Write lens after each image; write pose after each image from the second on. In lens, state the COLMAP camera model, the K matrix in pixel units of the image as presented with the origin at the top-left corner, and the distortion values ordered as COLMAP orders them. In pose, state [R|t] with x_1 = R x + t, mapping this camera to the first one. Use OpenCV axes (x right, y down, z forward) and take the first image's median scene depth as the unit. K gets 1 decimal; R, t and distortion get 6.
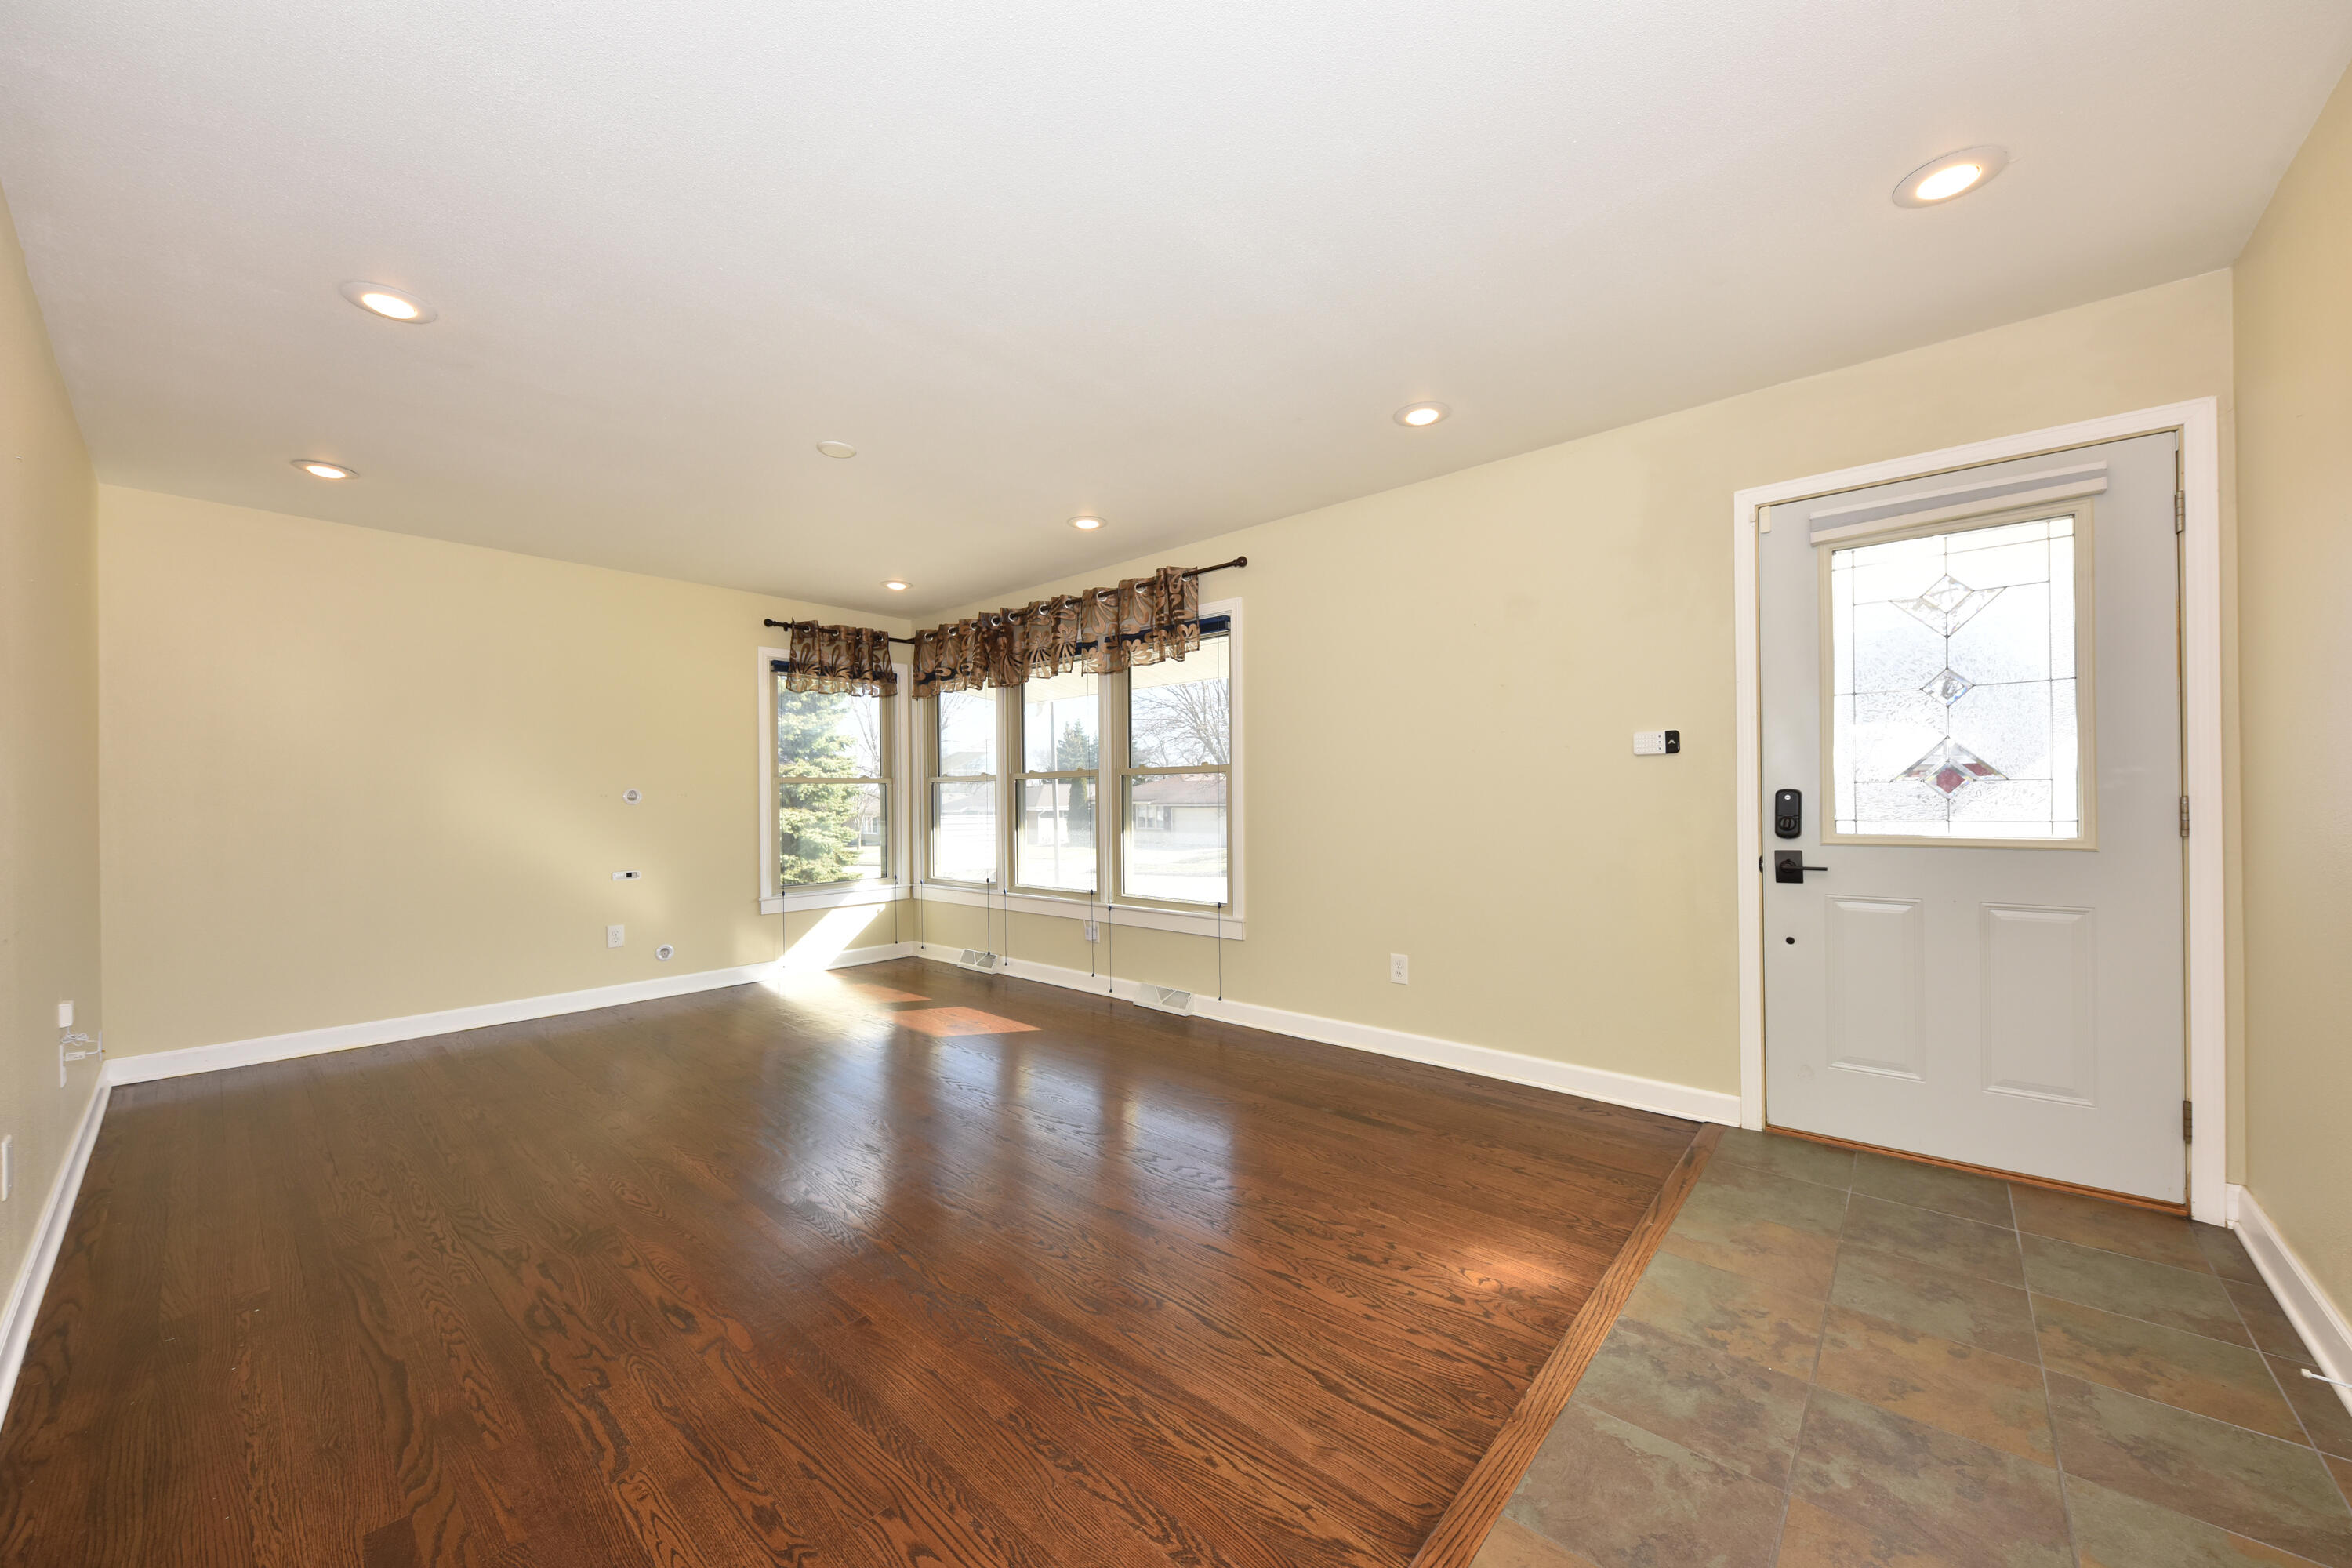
lens RADIAL K [[857.4, 0, 1179.1], [0, 857.4, 793.3], [0, 0, 1]] dist [0.011526, -0.000067]
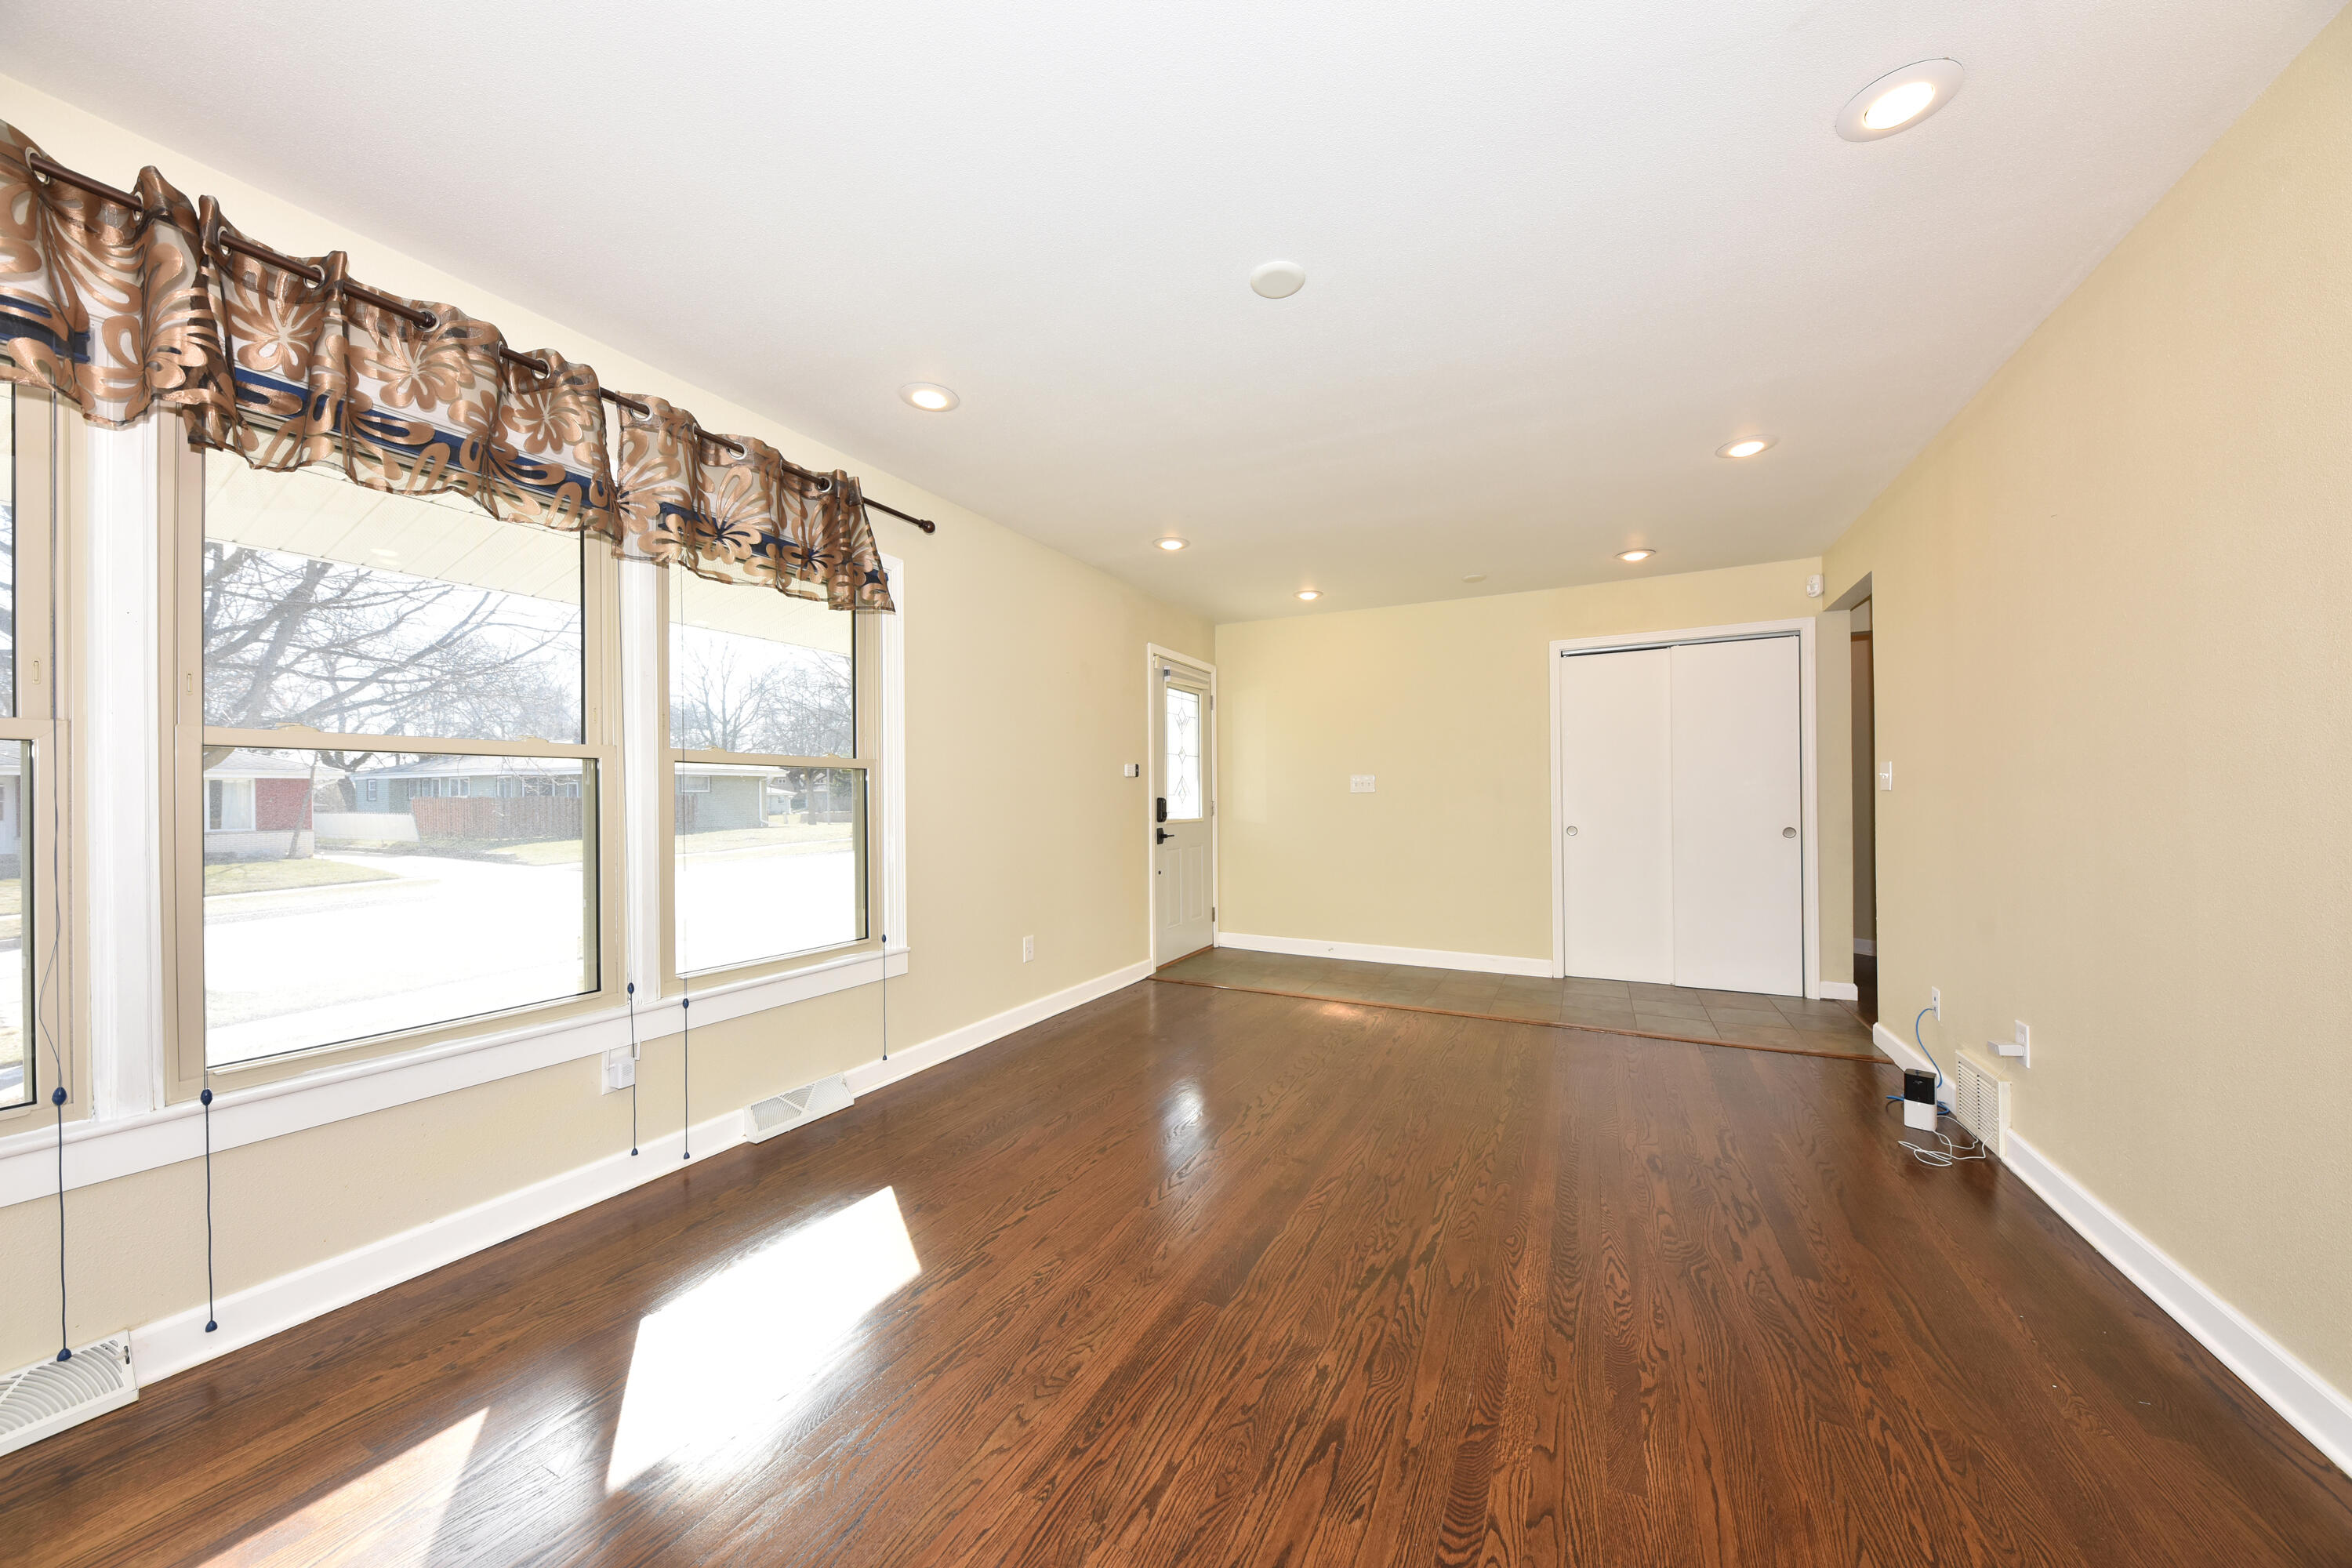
lens RADIAL K [[808.8, 0, 1172.1], [0, 808.8, 800.7], [0, 0, 1]] dist [0.000222, -0.000168]
pose [[-0.245001, 0.010122, 0.969470, -1.408582], [0.005653, 0.999943, -0.009011, 0.023884], [-0.969506, 0.003273, -0.245044, 1.763106]]
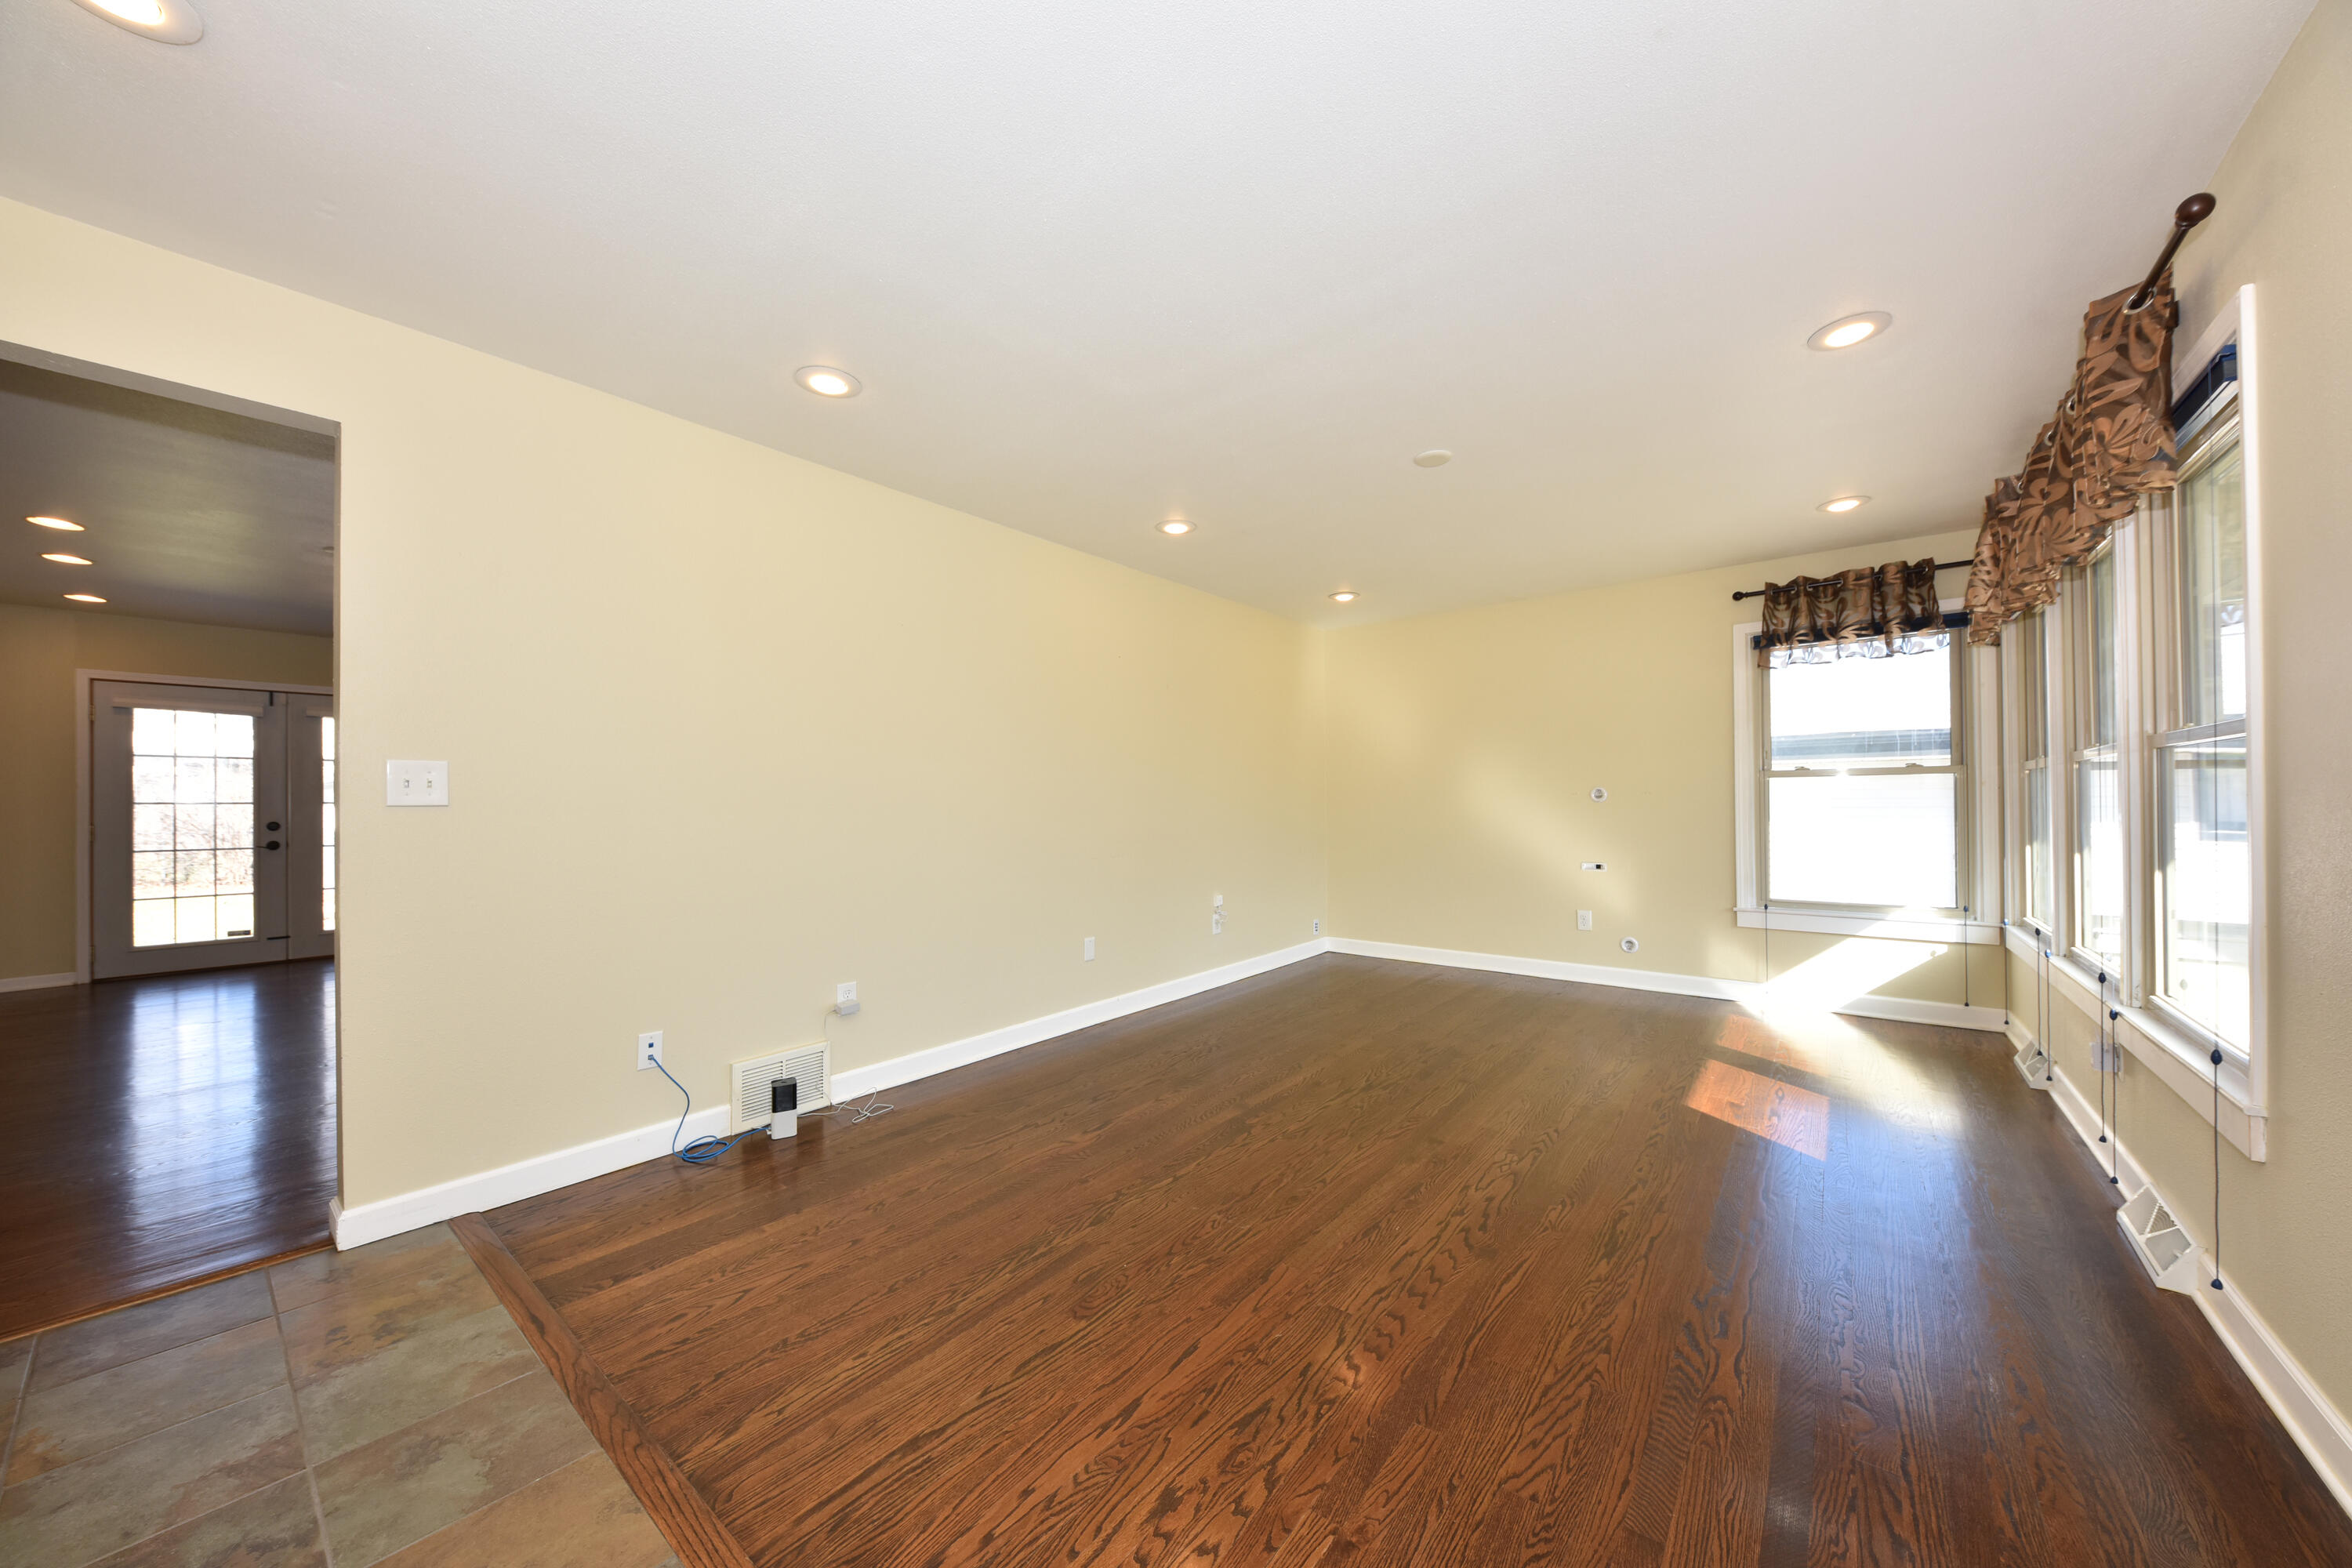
lens RADIAL K [[808.8, 0, 1172.1], [0, 808.8, 800.7], [0, 0, 1]] dist [0.000222, -0.000168]
pose [[0.041794, 0.006707, -0.999104, 0.777579], [0.011838, 0.999904, 0.007207, -0.004251], [0.999056, -0.012128, 0.041710, 0.920664]]
